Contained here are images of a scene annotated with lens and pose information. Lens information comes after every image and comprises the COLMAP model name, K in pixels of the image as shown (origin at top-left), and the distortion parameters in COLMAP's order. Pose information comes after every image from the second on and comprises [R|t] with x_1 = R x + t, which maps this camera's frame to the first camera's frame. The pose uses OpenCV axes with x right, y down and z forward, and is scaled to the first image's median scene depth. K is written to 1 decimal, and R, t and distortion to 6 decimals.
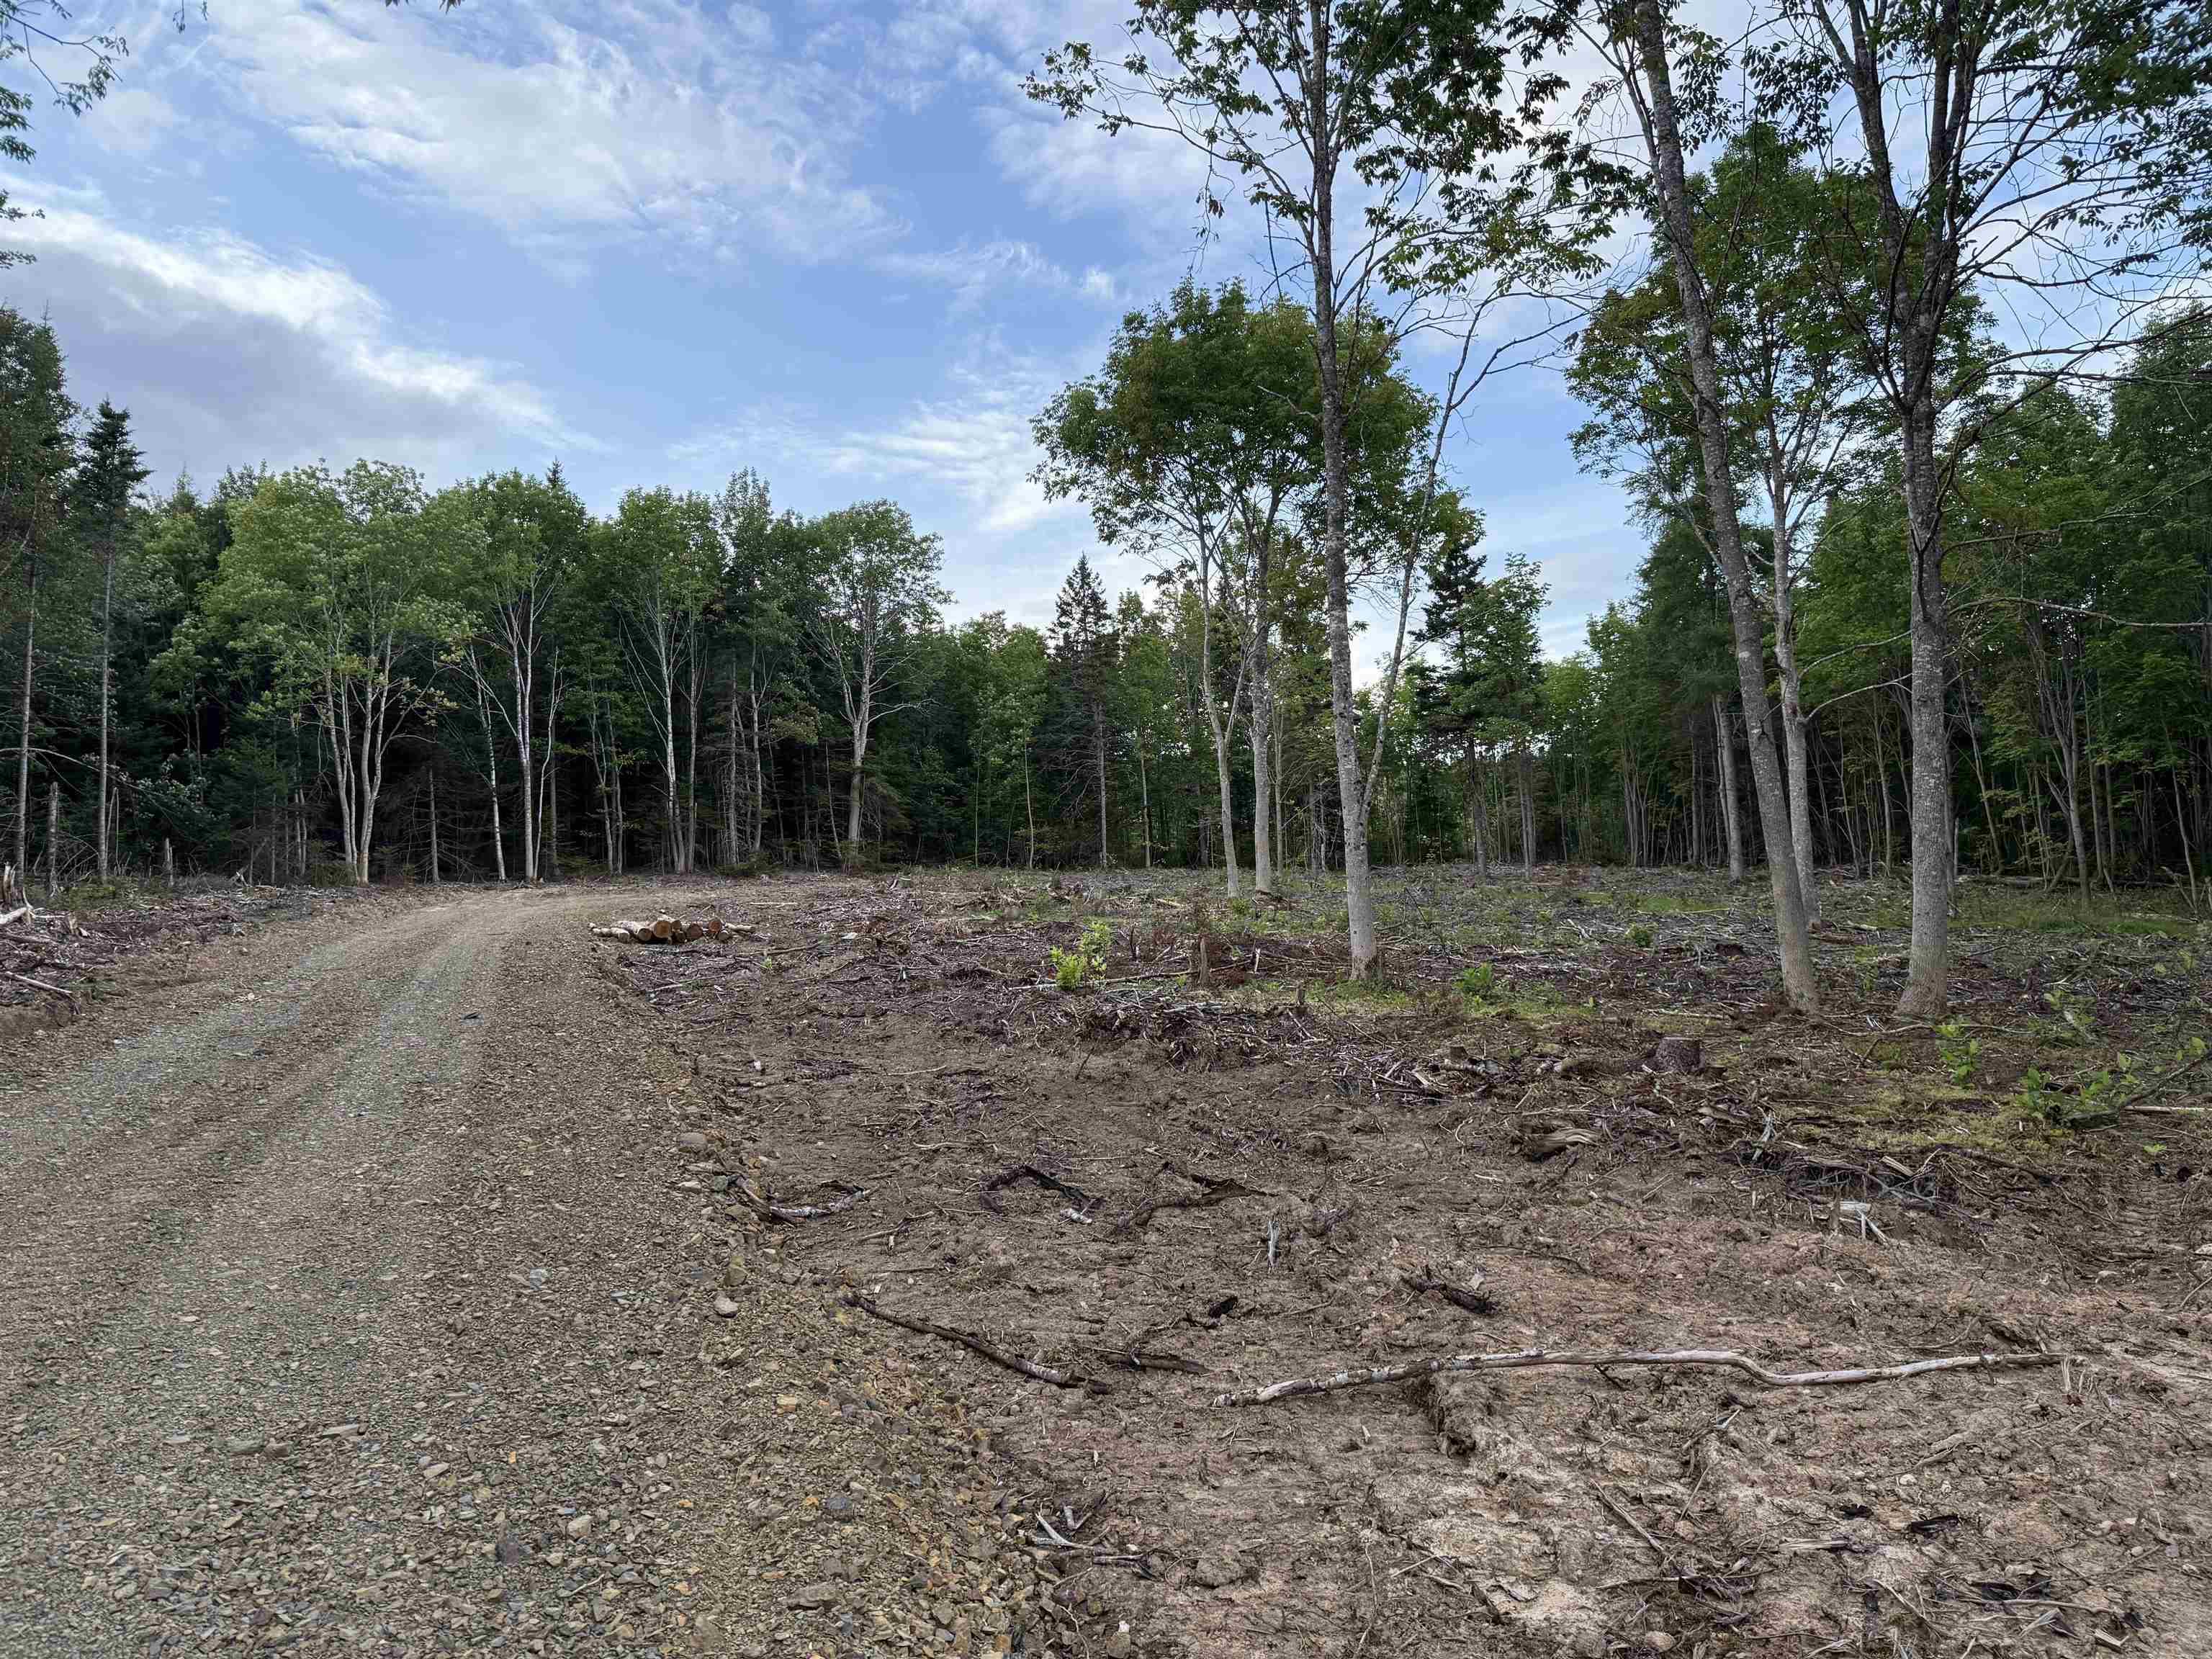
lens RADIAL K [[1611.6, 0, 1100.4], [0, 1611.6, 804.6], [0, 0, 1]] dist [0.094466, -0.104697]
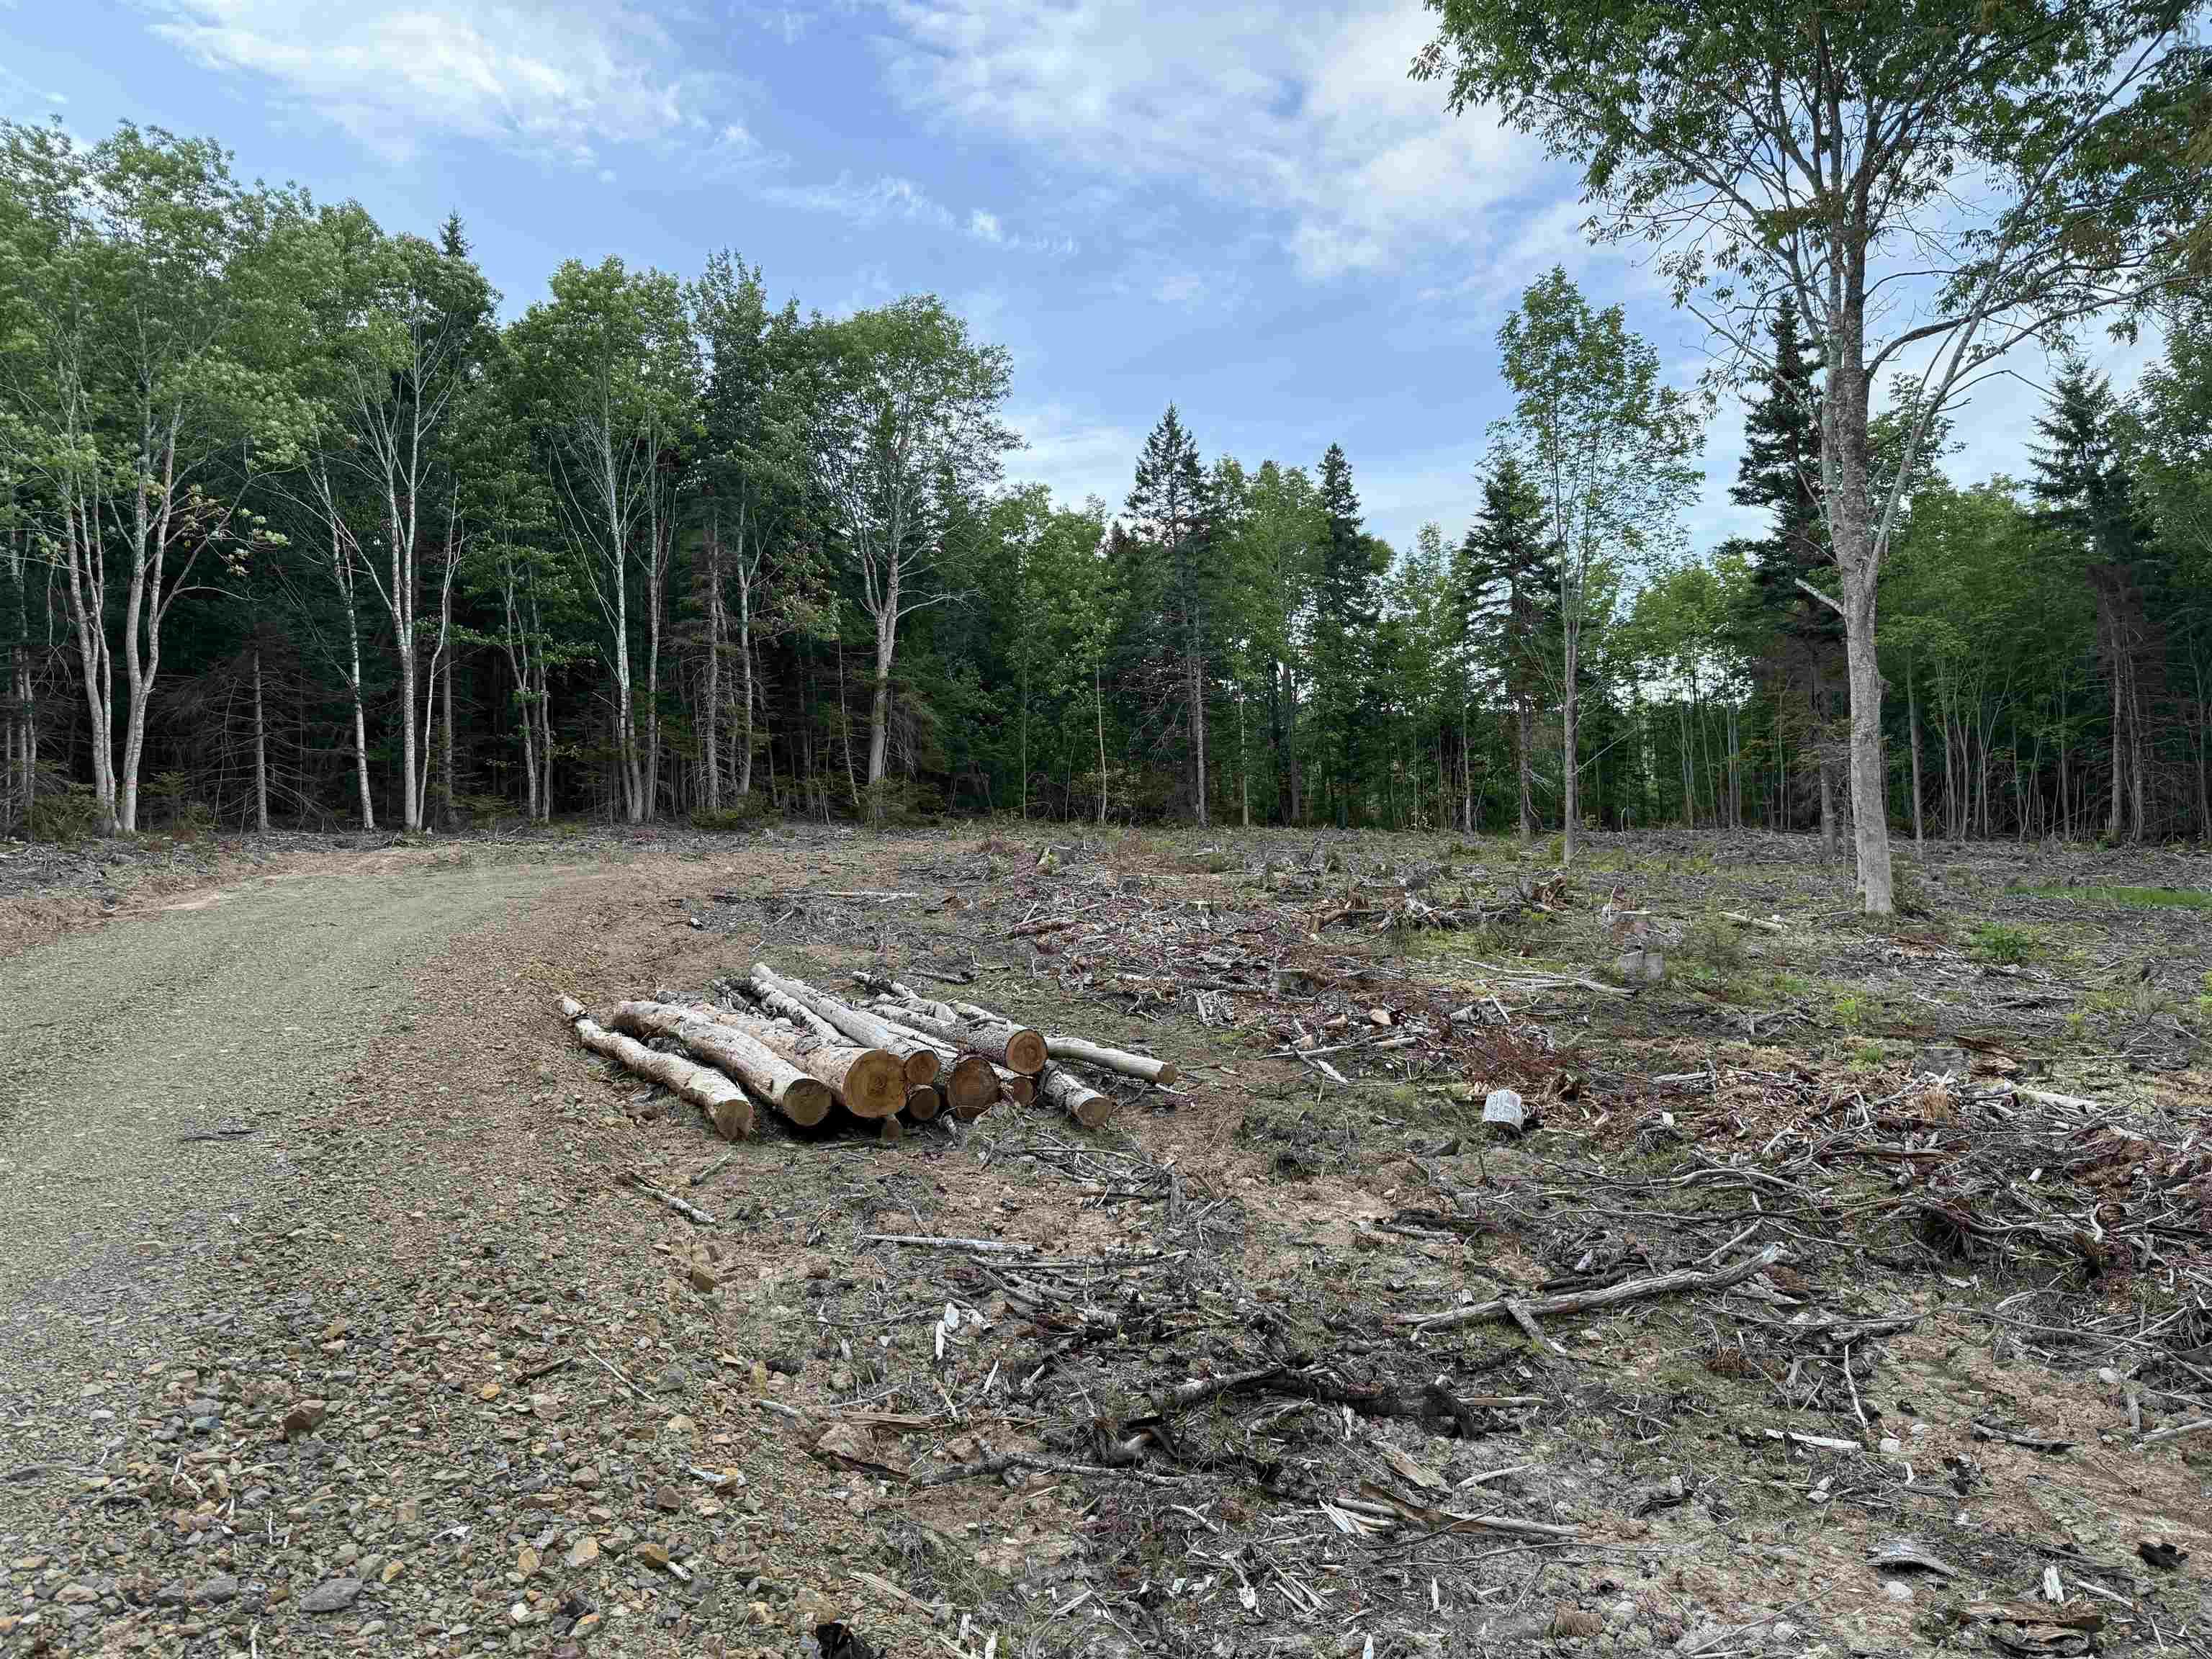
lens RADIAL K [[1611.6, 0, 1100.4], [0, 1611.6, 804.6], [0, 0, 1]] dist [0.094466, -0.104697]
pose [[0.998133, 0.019866, 0.057756, -0.100179], [-0.021702, 0.999273, 0.031339, 0.008707], [-0.057091, -0.032534, 0.997839, 0.294875]]
